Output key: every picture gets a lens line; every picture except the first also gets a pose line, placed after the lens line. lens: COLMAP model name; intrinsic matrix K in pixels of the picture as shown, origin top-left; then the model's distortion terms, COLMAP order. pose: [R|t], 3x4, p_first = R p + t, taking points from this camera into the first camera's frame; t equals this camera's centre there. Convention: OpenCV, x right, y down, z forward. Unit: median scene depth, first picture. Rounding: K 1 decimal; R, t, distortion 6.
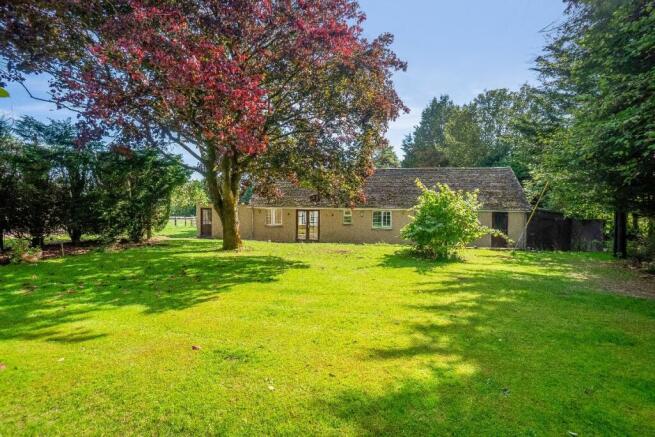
lens RADIAL K [[306.3, 0, 315.3], [0, 306.3, 195.8], [0, 0, 1]] dist [-0.039518, 0.000221]
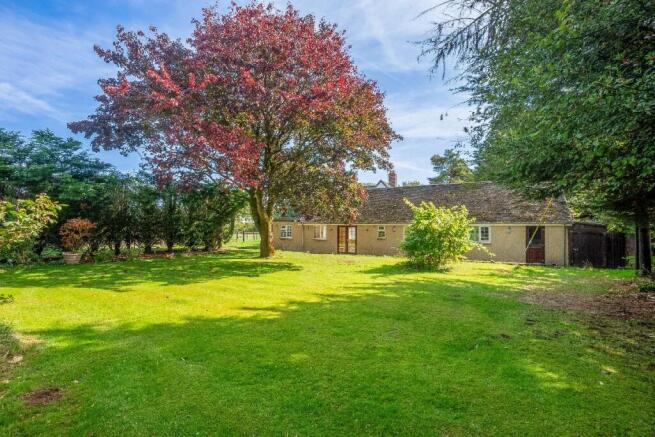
lens RADIAL K [[306.3, 0, 315.3], [0, 306.3, 195.8], [0, 0, 1]] dist [-0.039518, 0.000221]
pose [[0.947098, -0.040394, -0.318393, 0.337735], [0.025054, 0.998326, -0.052130, -0.012818], [0.319966, 0.041395, 0.946524, -0.172338]]
